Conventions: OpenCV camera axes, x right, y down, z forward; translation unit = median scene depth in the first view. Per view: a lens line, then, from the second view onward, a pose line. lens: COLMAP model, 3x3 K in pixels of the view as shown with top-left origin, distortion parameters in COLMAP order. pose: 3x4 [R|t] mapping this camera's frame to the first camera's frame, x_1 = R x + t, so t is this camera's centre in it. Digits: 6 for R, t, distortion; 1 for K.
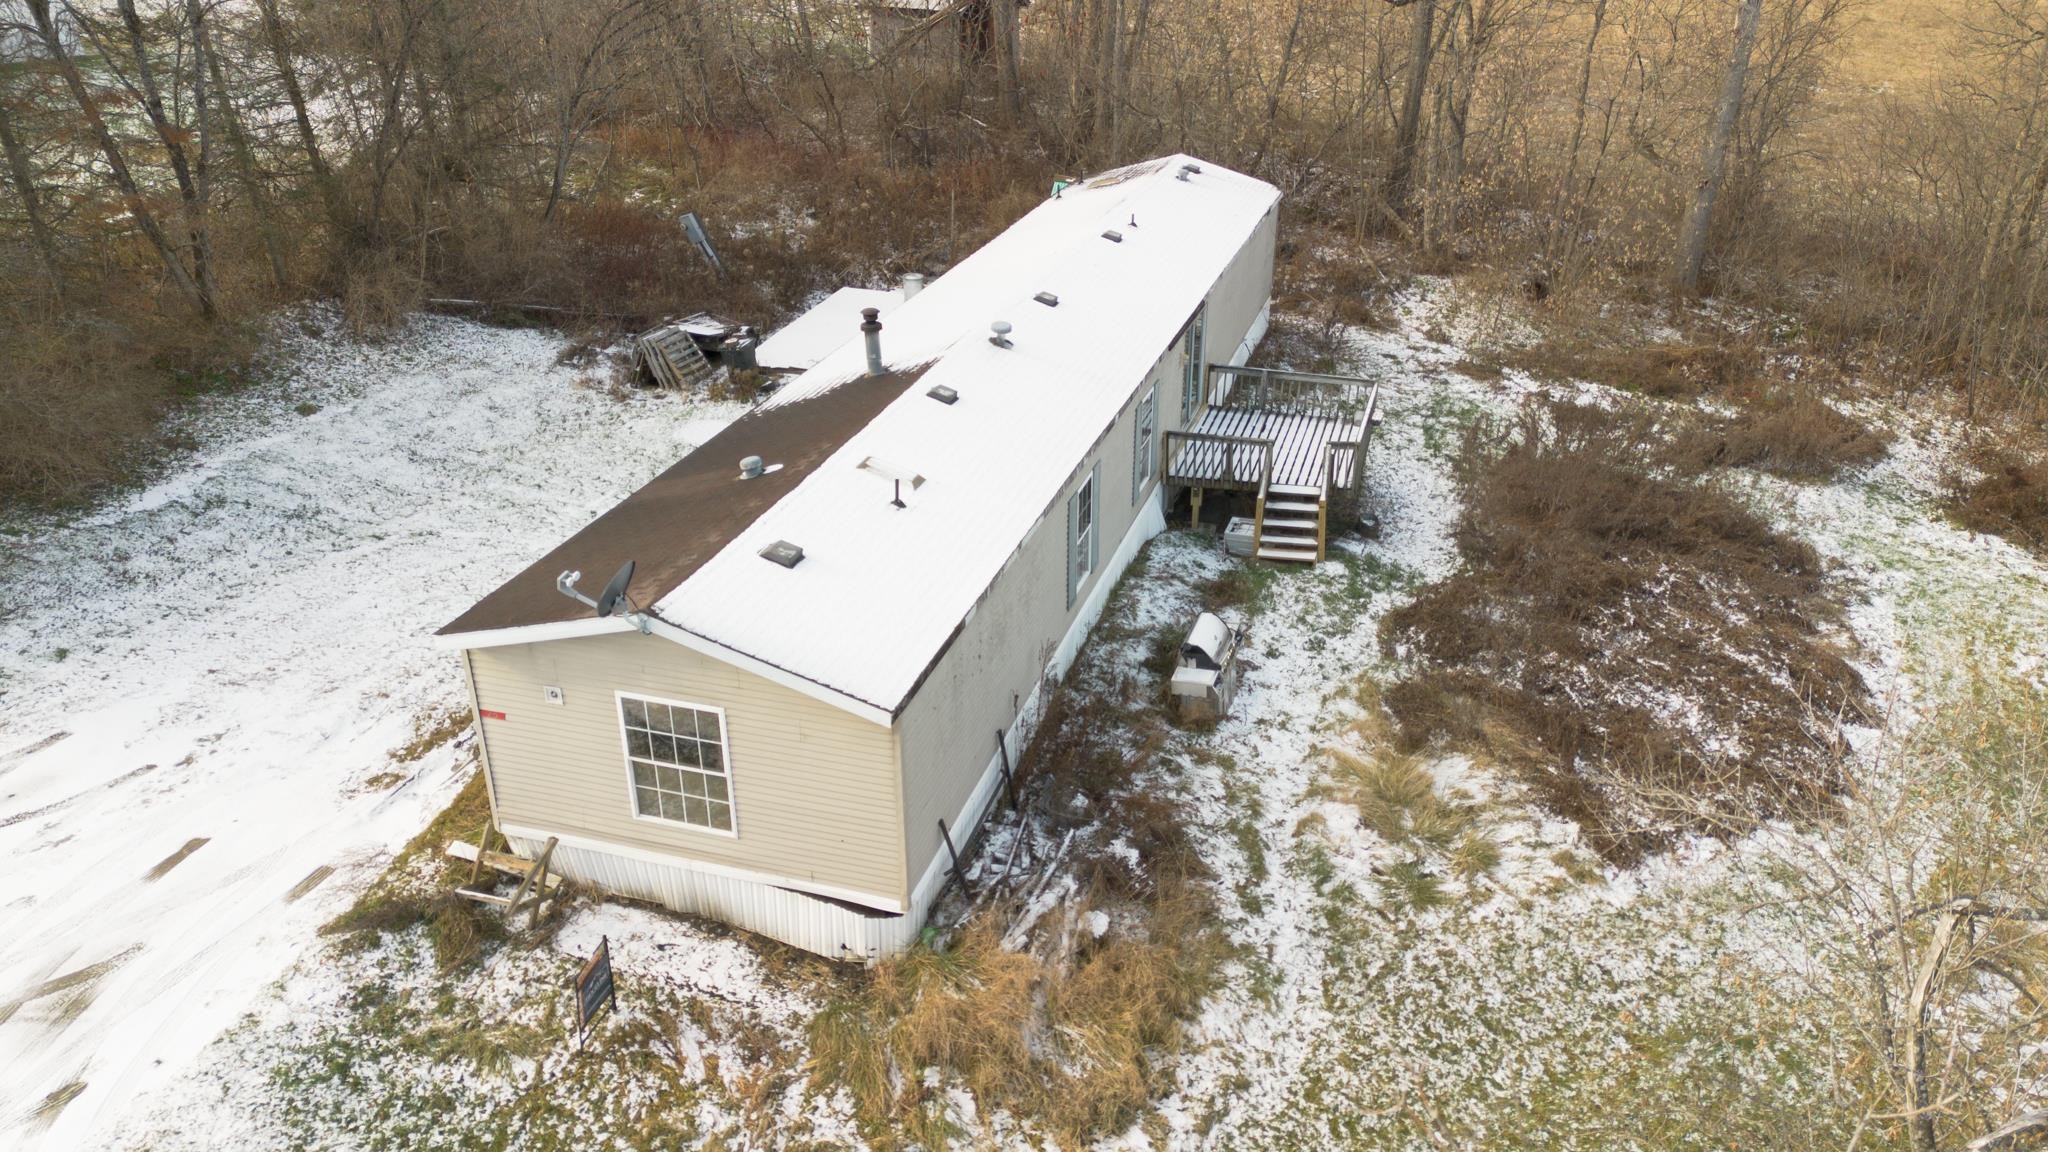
lens RADIAL K [[1431.6, 0, 1021.1], [0, 1431.6, 587.5], [0, 0, 1]] dist [0.069032, -0.044776]
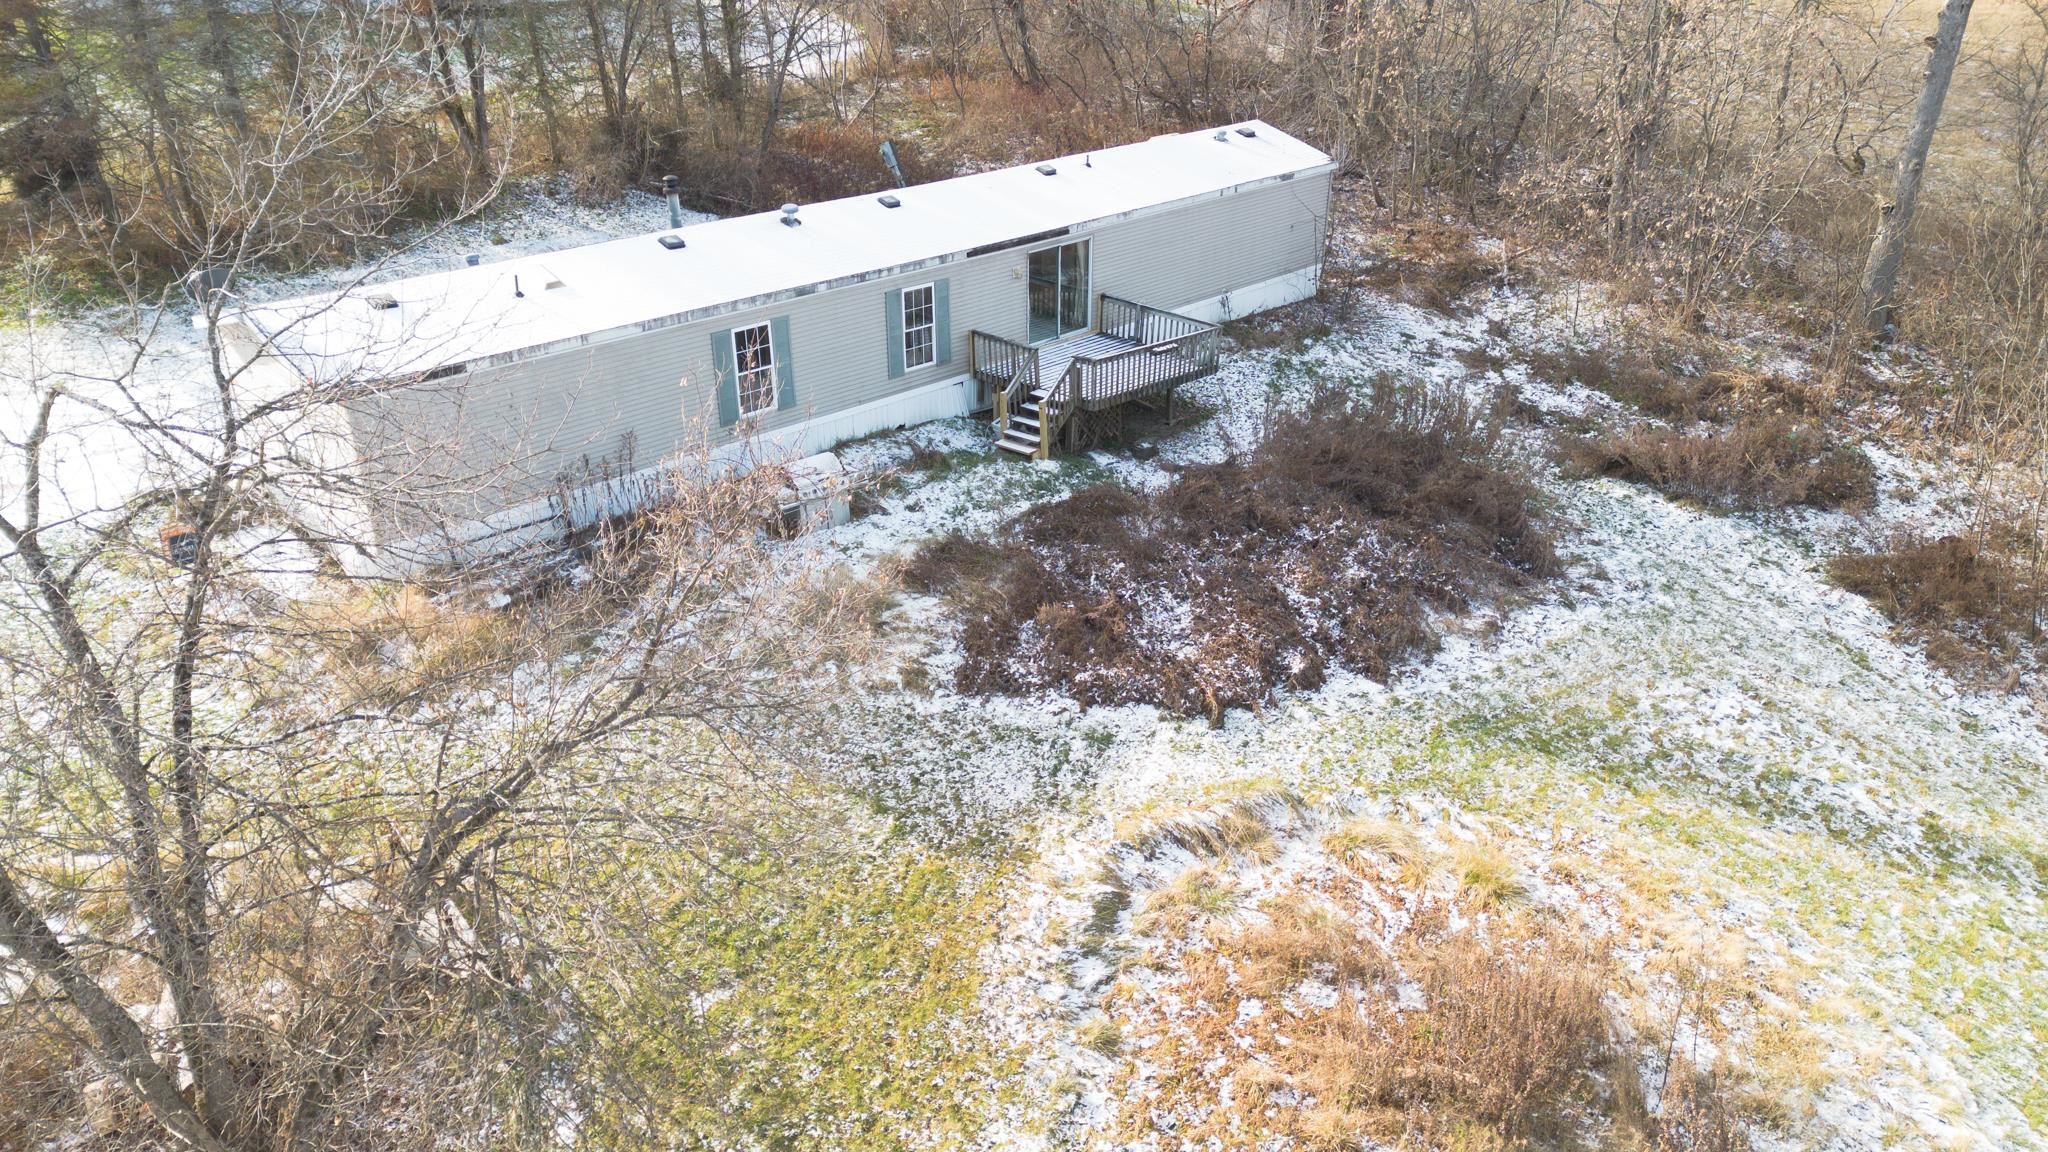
lens RADIAL K [[1431.6, 0, 1021.1], [0, 1431.6, 587.5], [0, 0, 1]] dist [0.069032, -0.044776]
pose [[0.887175, 0.213484, -0.409078, 0.858734], [-0.214279, 0.975758, 0.044505, 0.044440], [0.408662, 0.048173, 0.911414, -0.039341]]
